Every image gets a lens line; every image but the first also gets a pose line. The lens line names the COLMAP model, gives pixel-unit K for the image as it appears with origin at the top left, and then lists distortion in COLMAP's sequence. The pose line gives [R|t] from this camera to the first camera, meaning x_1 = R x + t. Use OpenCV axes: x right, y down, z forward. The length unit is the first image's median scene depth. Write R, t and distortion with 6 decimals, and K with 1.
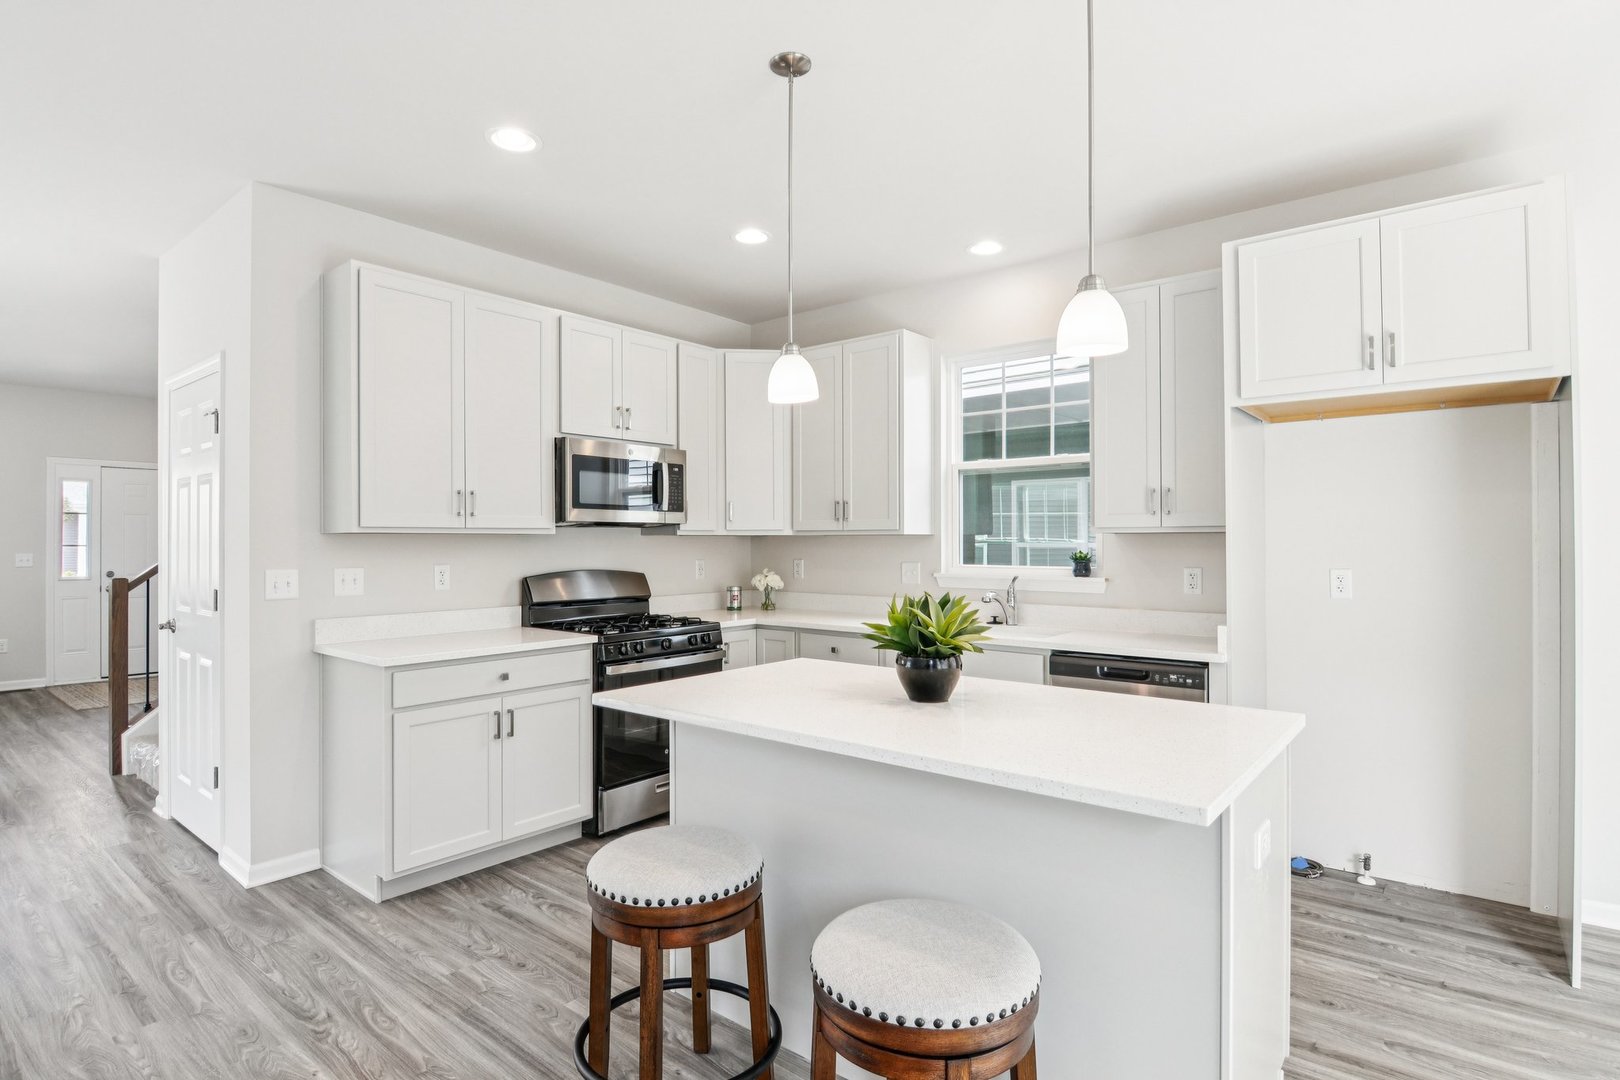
lens RADIAL K [[832.2, 0, 811.0], [0, 832.2, 529.0], [0, 0, 1]] dist [-0.006244, -0.001310]
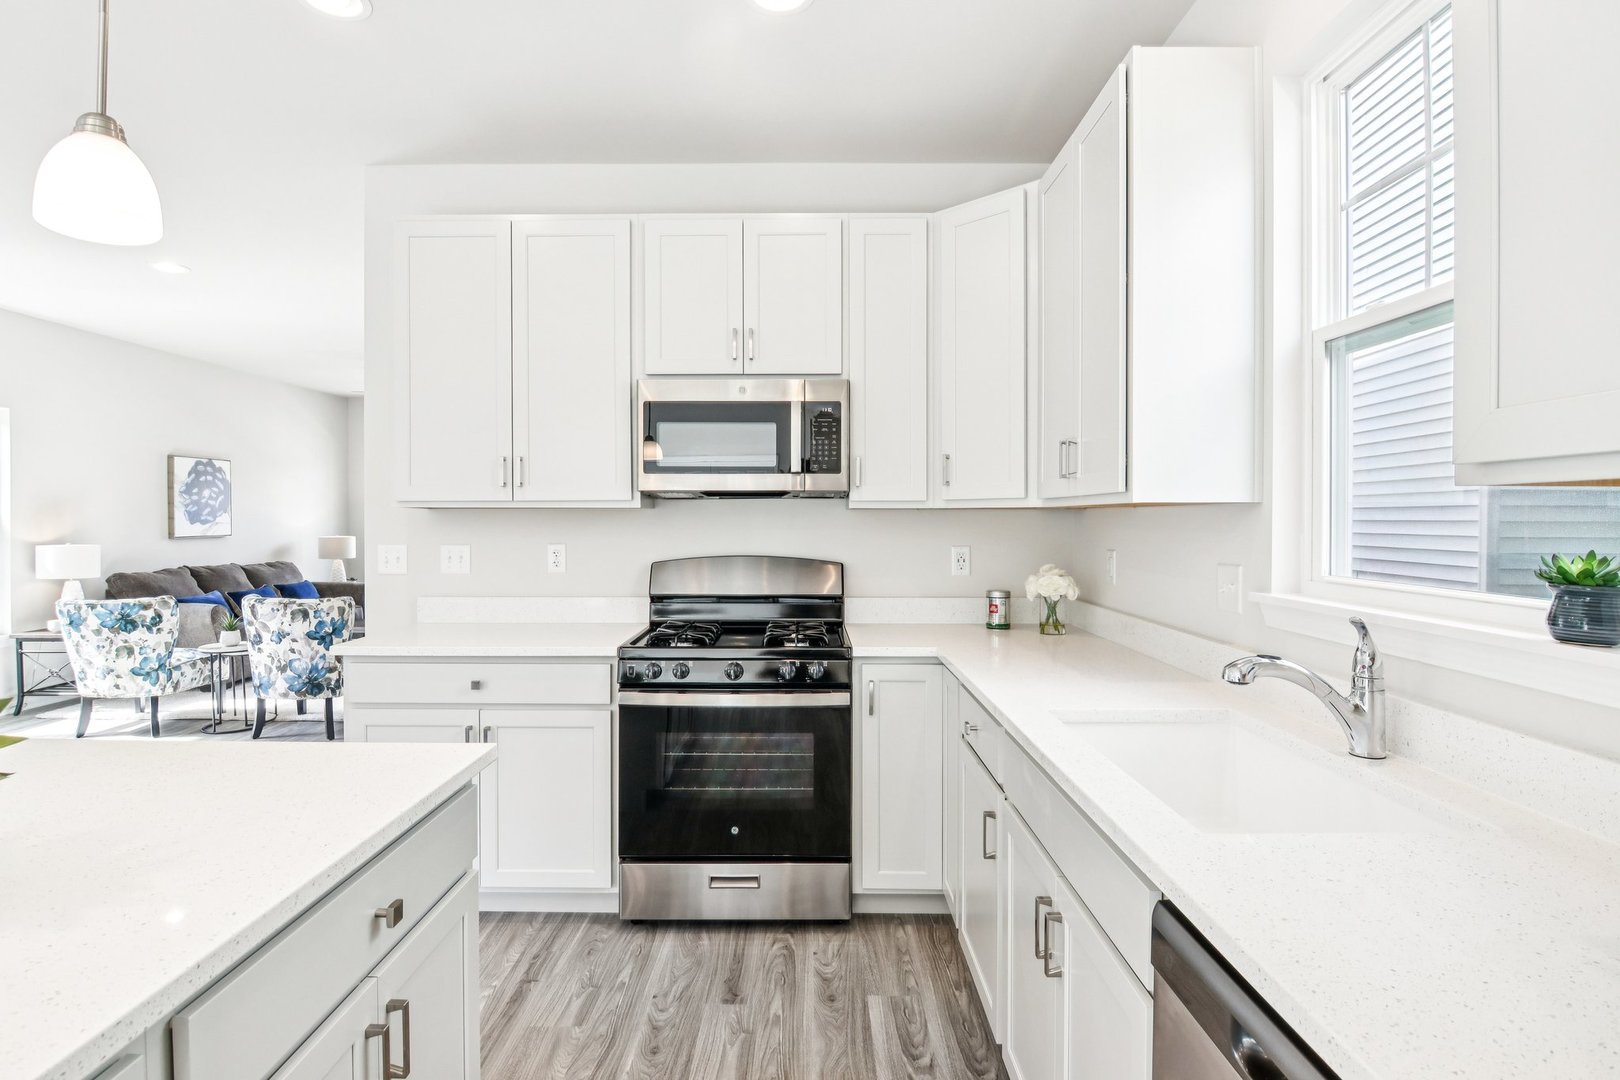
lens RADIAL K [[832.2, 0, 811.0], [0, 832.2, 529.0], [0, 0, 1]] dist [-0.006244, -0.001310]
pose [[0.631436, 0.011215, -0.775347, 0.356560], [0.008123, 0.999745, 0.021076, 0.009776], [0.775385, -0.019606, 0.631184, 0.583204]]
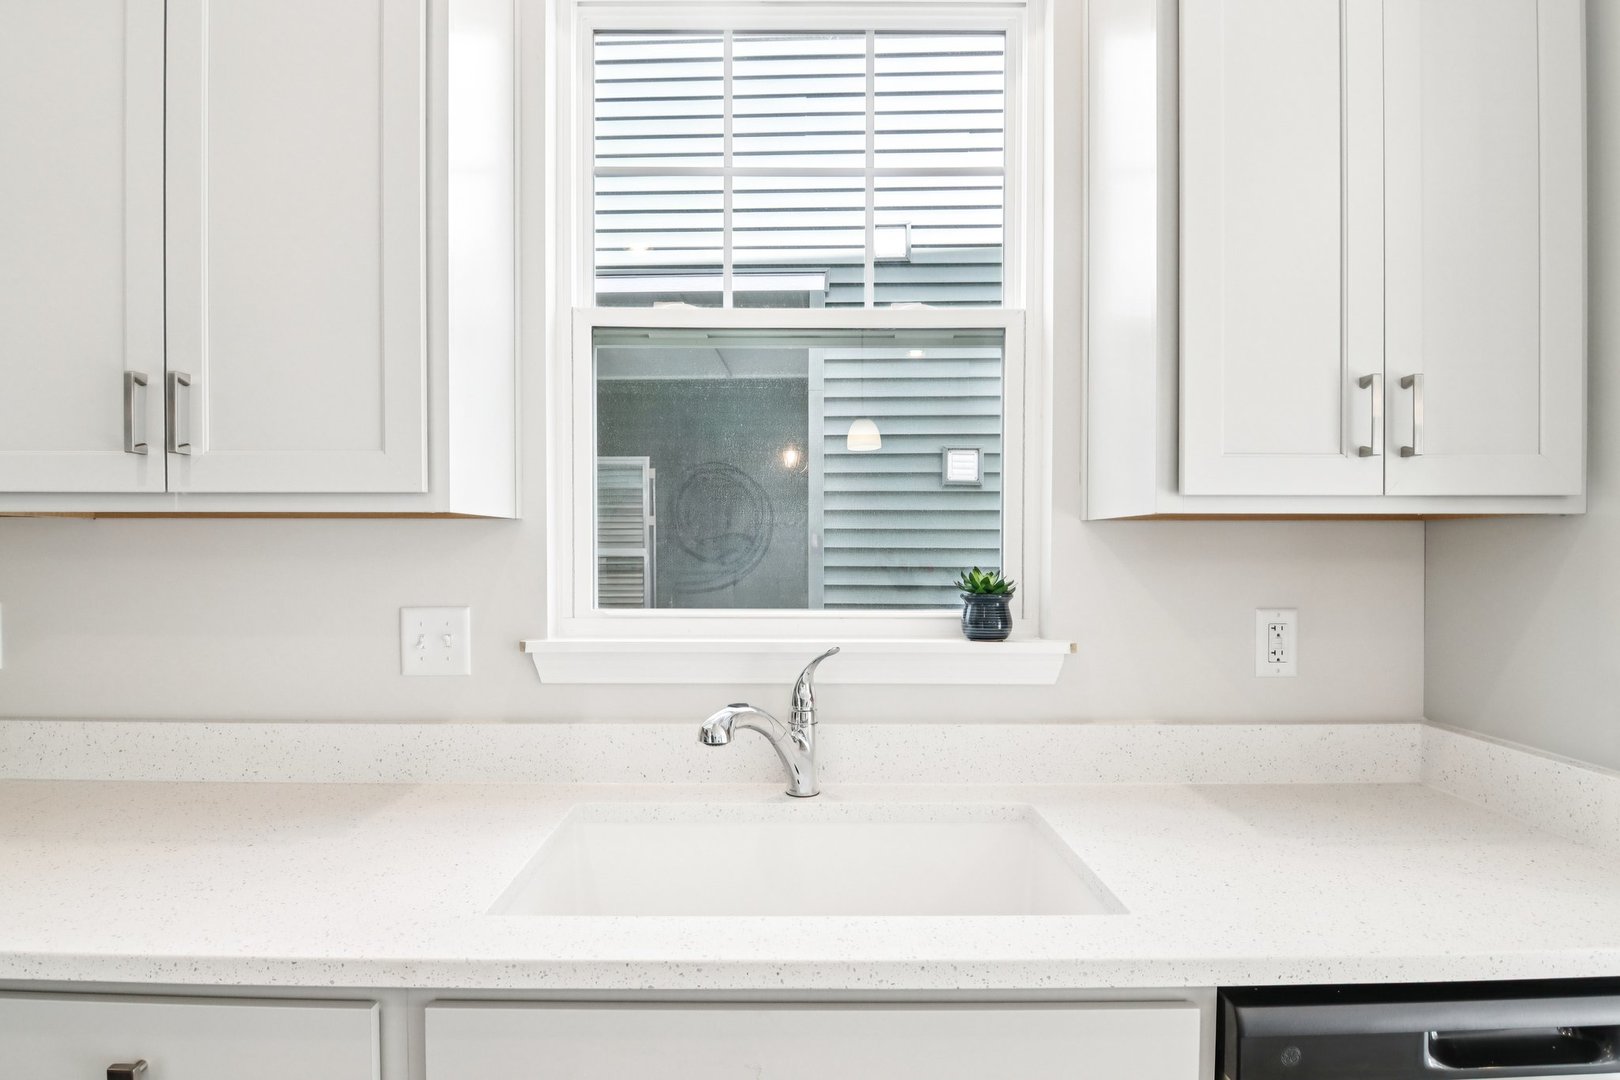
lens RADIAL K [[832.2, 0, 811.0], [0, 832.2, 529.0], [0, 0, 1]] dist [-0.006244, -0.001310]
pose [[0.787371, 0.012414, 0.616354, 0.040096], [-0.010159, 0.999923, -0.007160, 0.012224], [-0.616395, -0.000624, 0.787437, 0.721435]]
